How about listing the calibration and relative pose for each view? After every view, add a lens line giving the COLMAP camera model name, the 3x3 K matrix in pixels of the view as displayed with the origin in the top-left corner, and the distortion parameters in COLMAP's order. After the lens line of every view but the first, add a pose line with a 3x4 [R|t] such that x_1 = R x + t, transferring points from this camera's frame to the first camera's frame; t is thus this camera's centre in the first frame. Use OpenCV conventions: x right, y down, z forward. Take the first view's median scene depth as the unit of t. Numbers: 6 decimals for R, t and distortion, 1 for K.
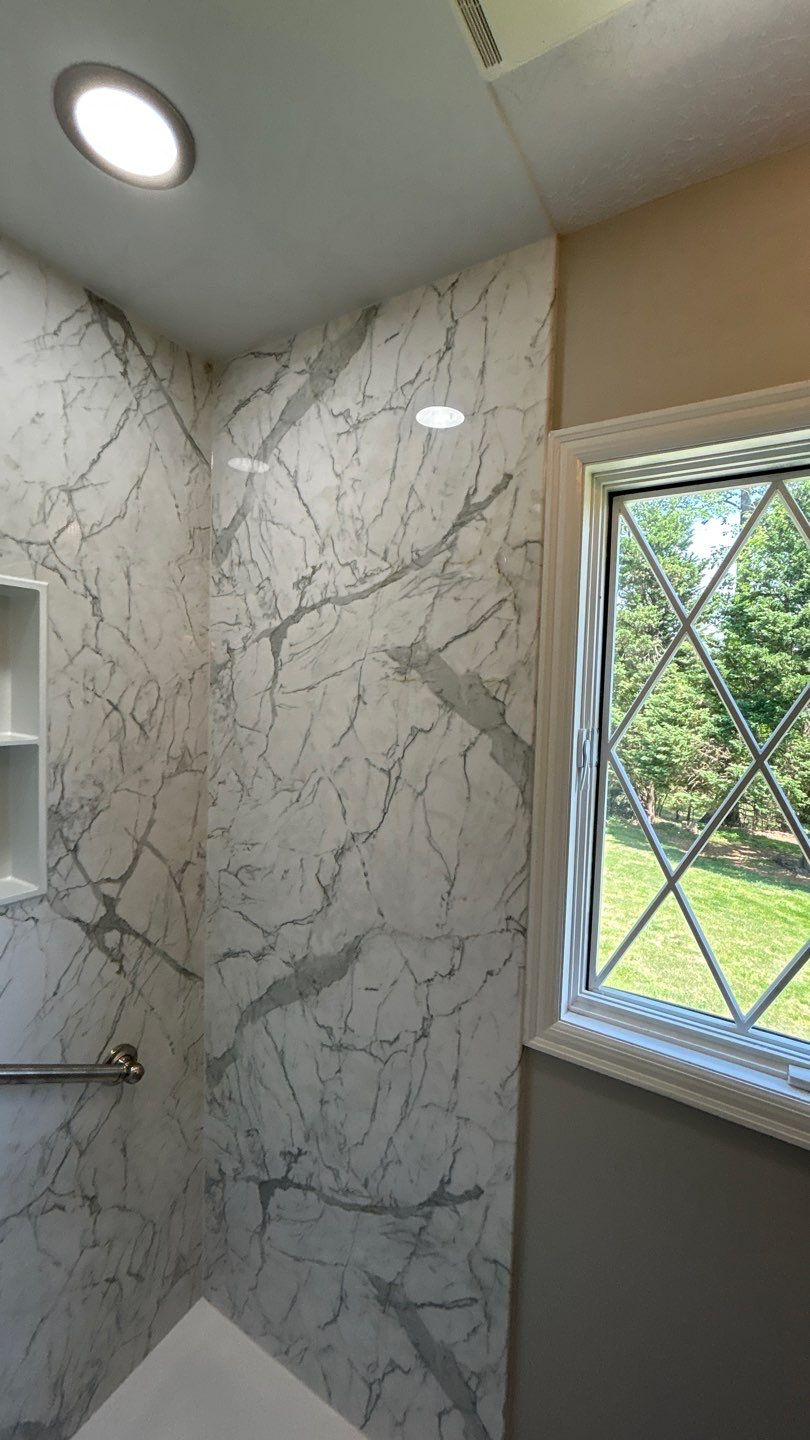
lens RADIAL K [[579.3, 0, 406.2], [0, 579.3, 718.6], [0, 0, 1]] dist [-0.004586, 0.002330]
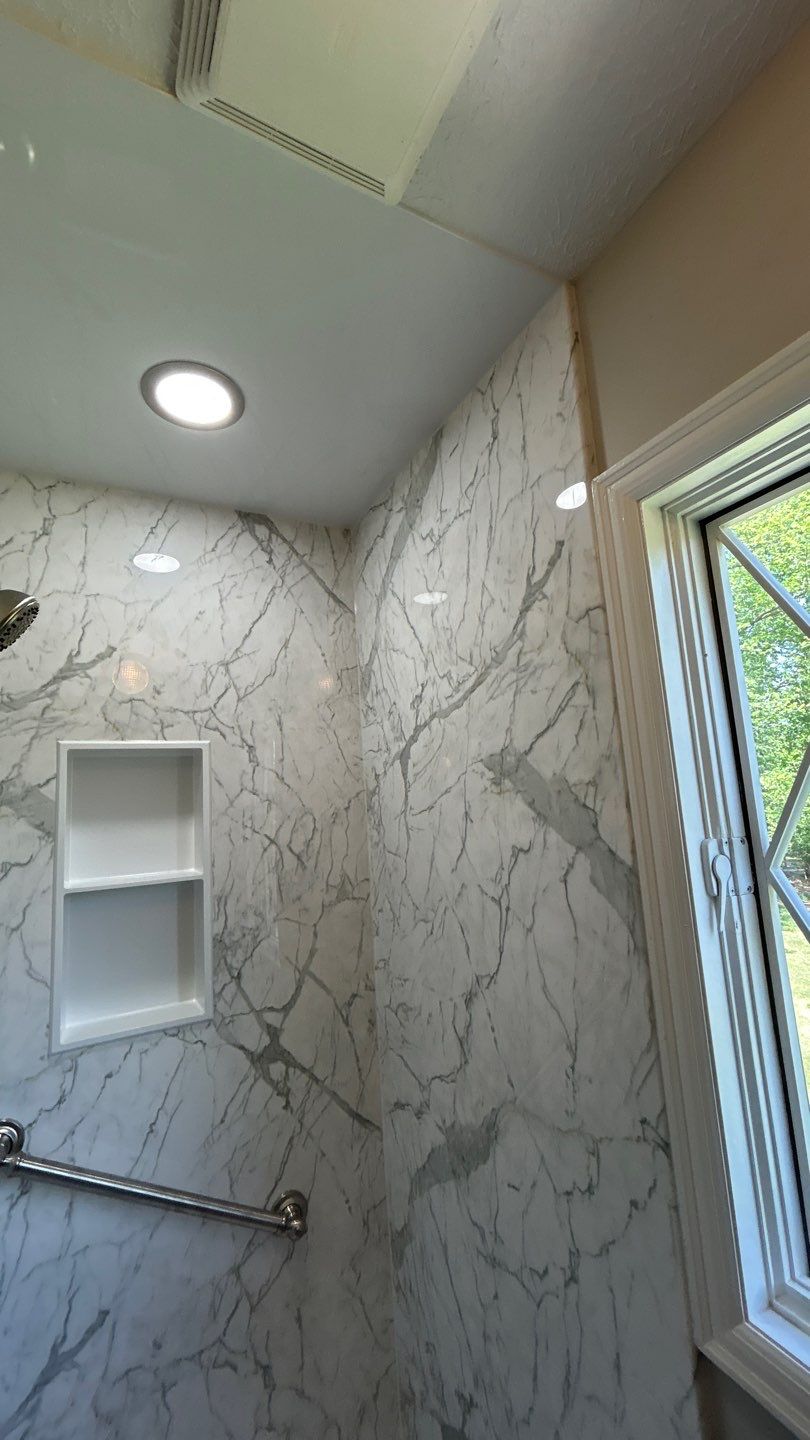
lens RADIAL K [[578.8, 0, 405.2], [0, 578.8, 719.6], [0, 0, 1]] dist [0.000001, 0.000659]
pose [[0.853148, -0.160865, -0.496248, 0.301605], [0.065493, 0.976770, -0.204037, -0.004089], [0.517542, 0.141573, 0.843865, 0.163592]]
